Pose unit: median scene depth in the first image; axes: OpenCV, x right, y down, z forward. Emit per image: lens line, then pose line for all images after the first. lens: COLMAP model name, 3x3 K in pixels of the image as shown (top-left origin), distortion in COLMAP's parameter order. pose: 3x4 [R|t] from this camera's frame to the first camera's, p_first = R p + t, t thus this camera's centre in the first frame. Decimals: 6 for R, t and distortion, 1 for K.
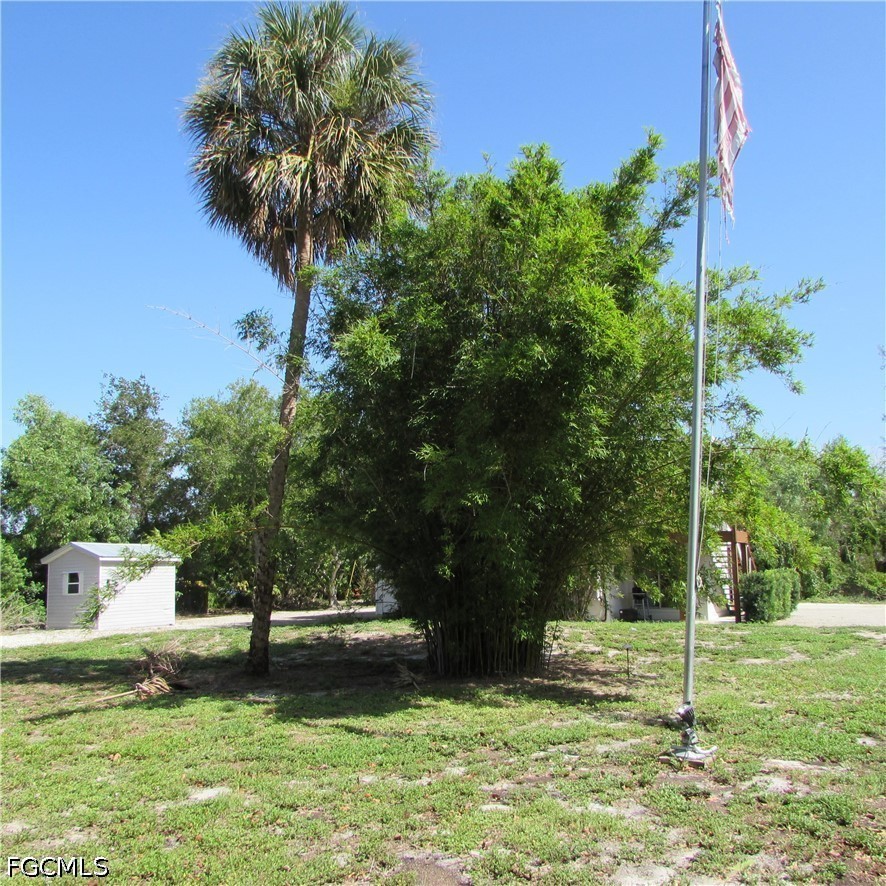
lens RADIAL K [[848.1, 0, 441.8], [0, 848.1, 459.0], [0, 0, 1]] dist [-0.006452, 0.003662]
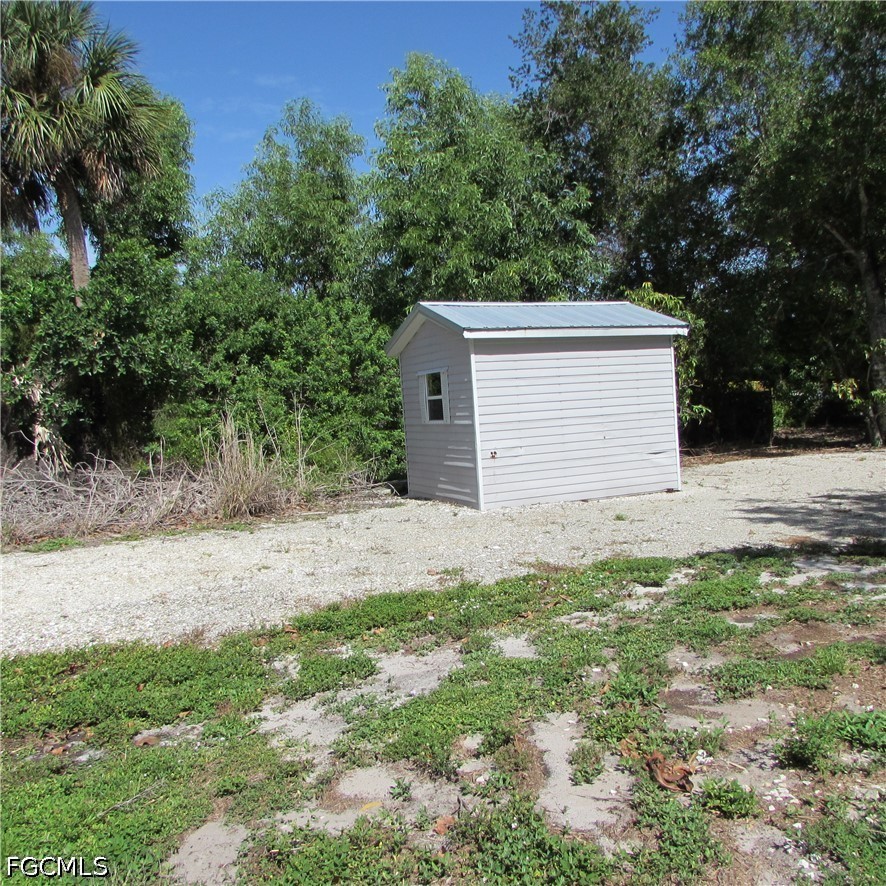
lens RADIAL K [[822.5, 0, 443.0], [0, 822.5, 443.0], [0, 0, 1]] dist [-0.054790, 0.028334]
pose [[0.787096, 0.014878, -0.616650, -0.263332], [0.118495, 0.977442, 0.174830, 0.148298], [0.605341, -0.210678, 0.767578, 1.034656]]
